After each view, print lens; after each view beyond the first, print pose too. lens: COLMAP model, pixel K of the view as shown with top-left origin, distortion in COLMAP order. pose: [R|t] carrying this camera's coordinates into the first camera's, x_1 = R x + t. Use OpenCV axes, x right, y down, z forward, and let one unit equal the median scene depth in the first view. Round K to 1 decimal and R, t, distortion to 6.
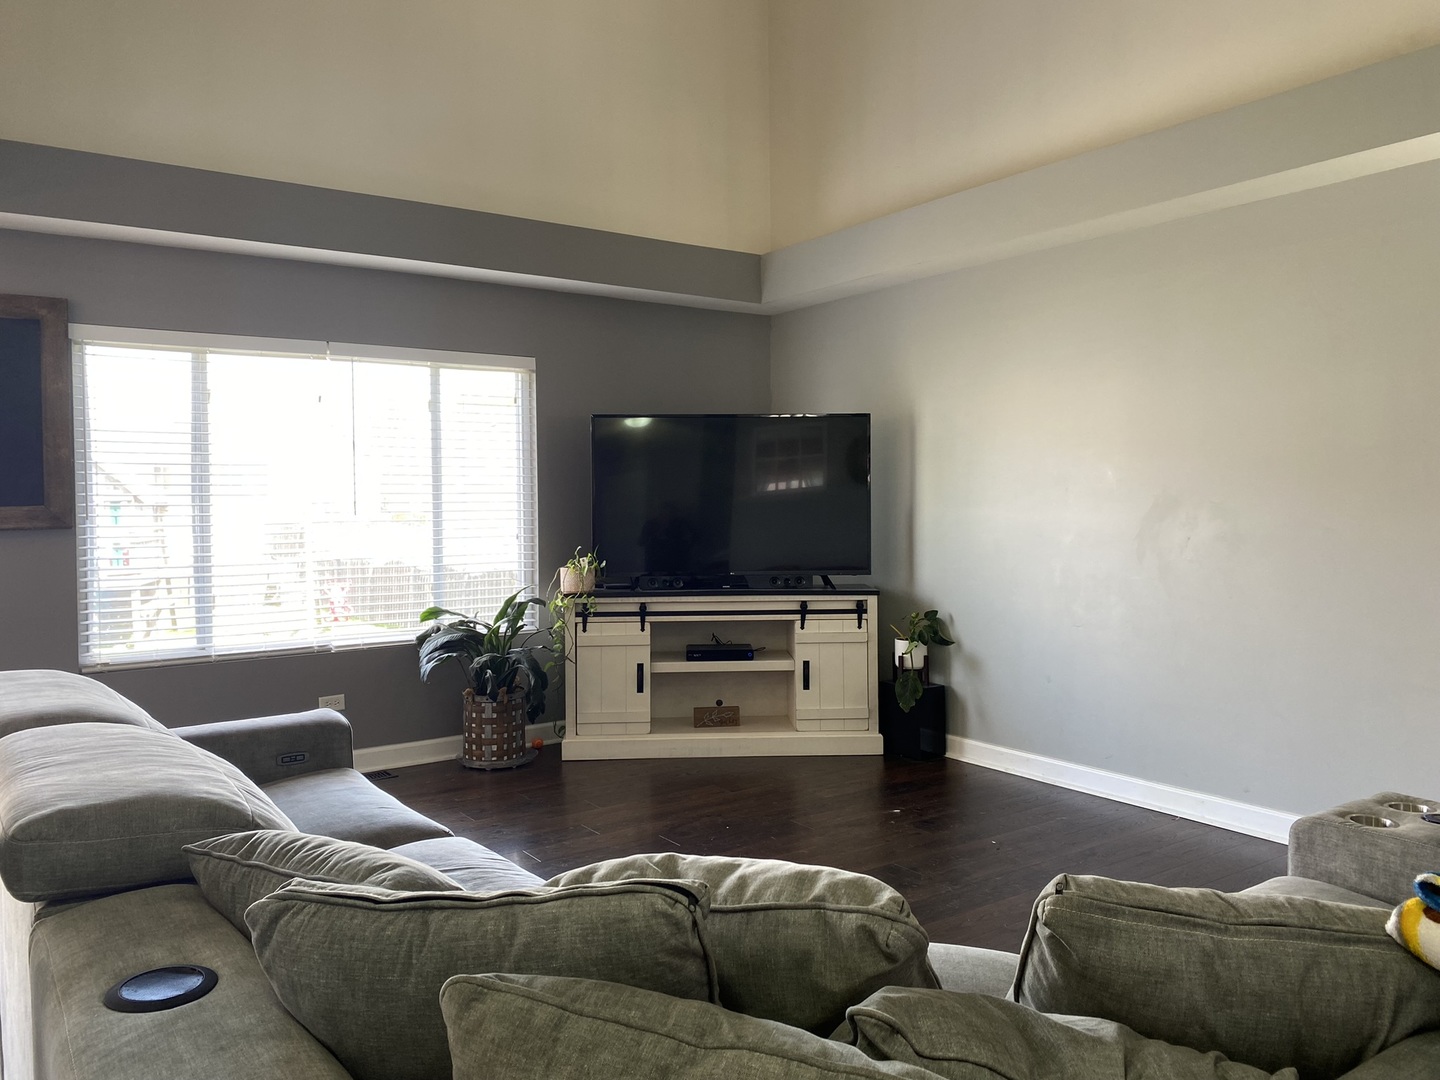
lens RADIAL K [[1076.1, 0, 720.0], [0, 1076.1, 540.0], [0, 0, 1]] dist [0.201690, -0.337462]
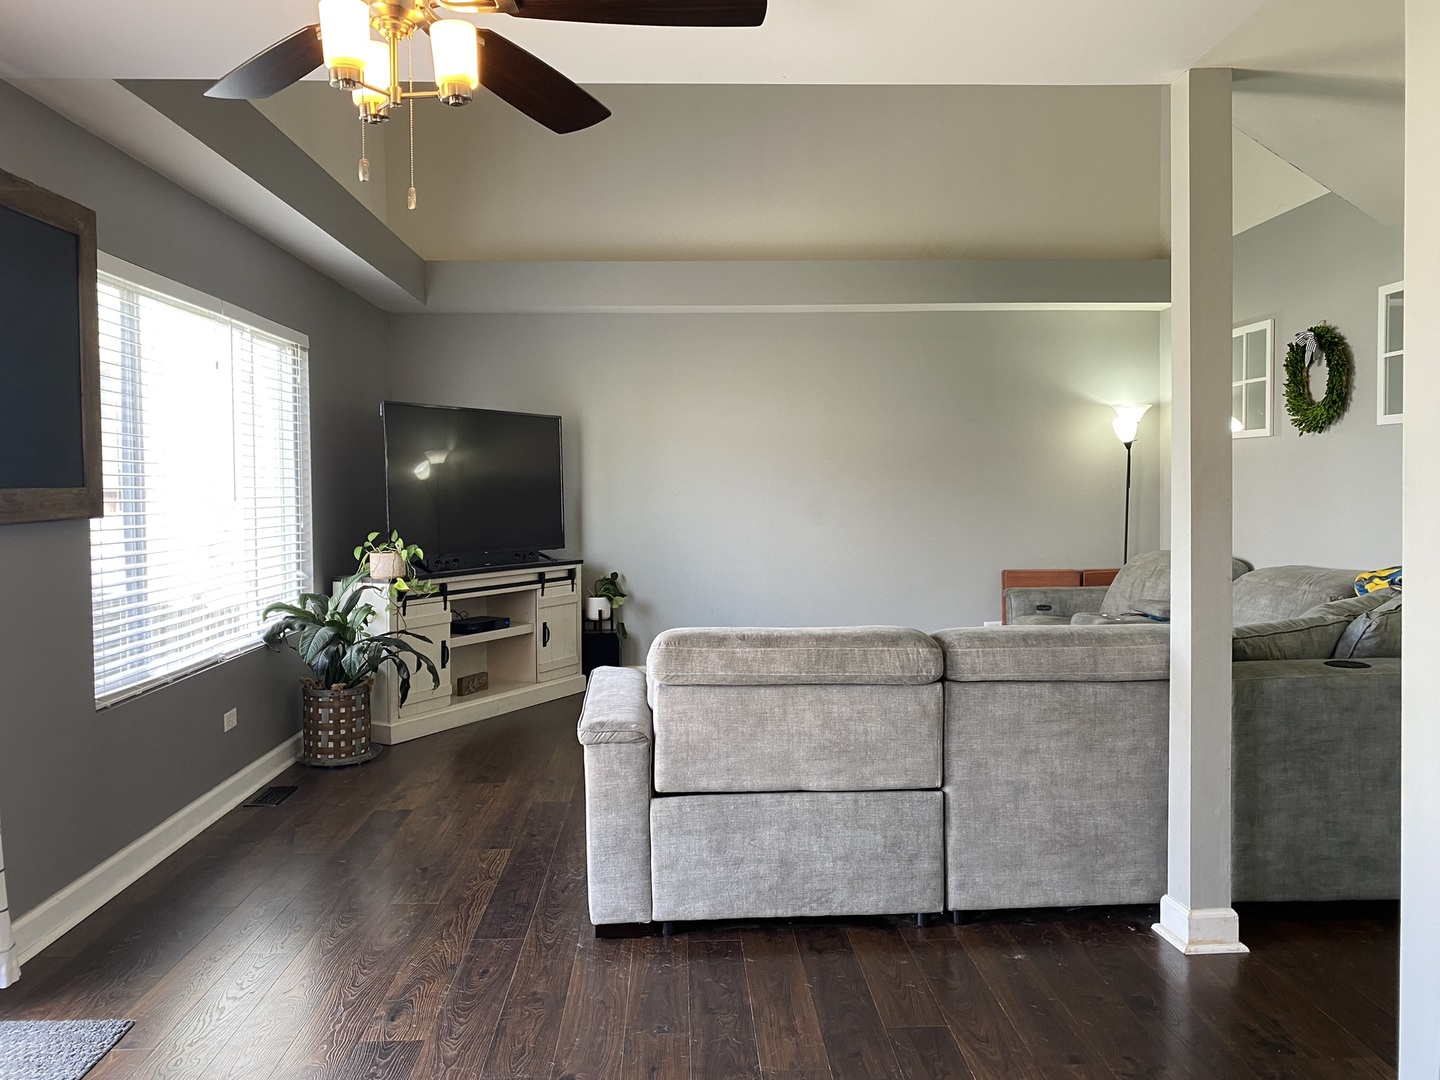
lens RADIAL K [[1096.3, 0, 720.0], [0, 1096.3, 540.0], [0, 0, 1]] dist [0.091958, -0.109281]
pose [[0.535501, -0.037512, 0.843701, -0.829873], [0.040070, 0.999016, 0.018985, 0.006565], [-0.843584, 0.023641, 0.536477, 0.192467]]
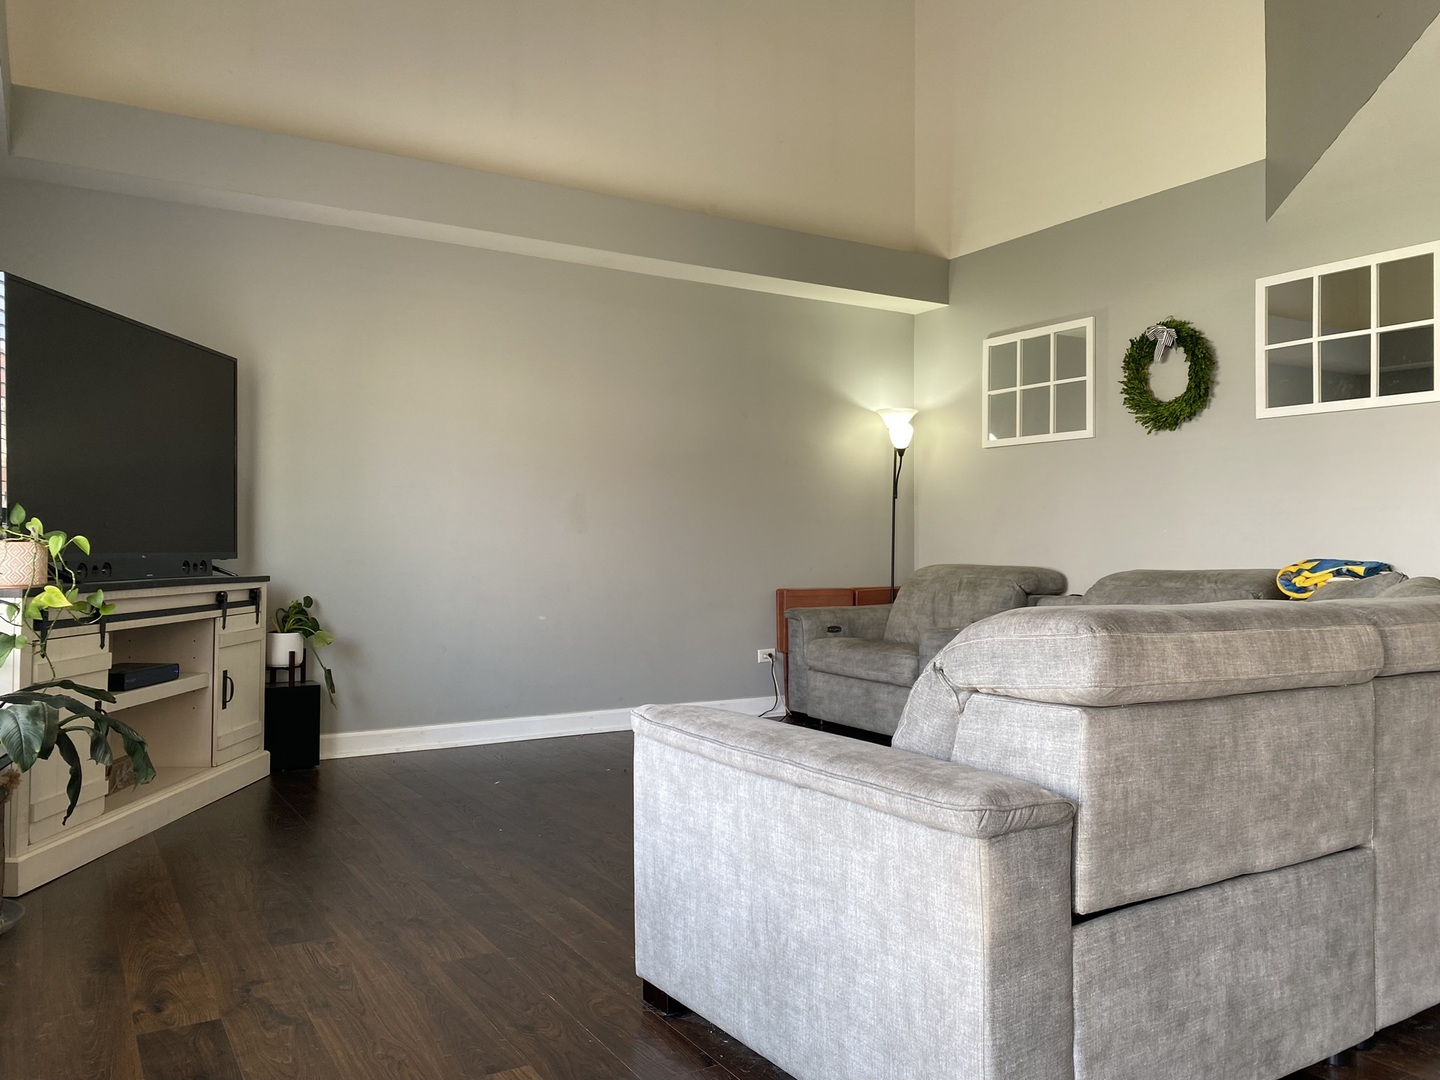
lens RADIAL K [[1094.3, 0, 720.0], [0, 1094.3, 540.0], [0, 0, 1]] dist [0.077838, -0.113241]
pose [[0.053427, 0.014906, 0.998460, -0.673900], [0.038108, 0.999130, -0.016956, 0.047299], [-0.997844, 0.038955, 0.052813, 0.613692]]
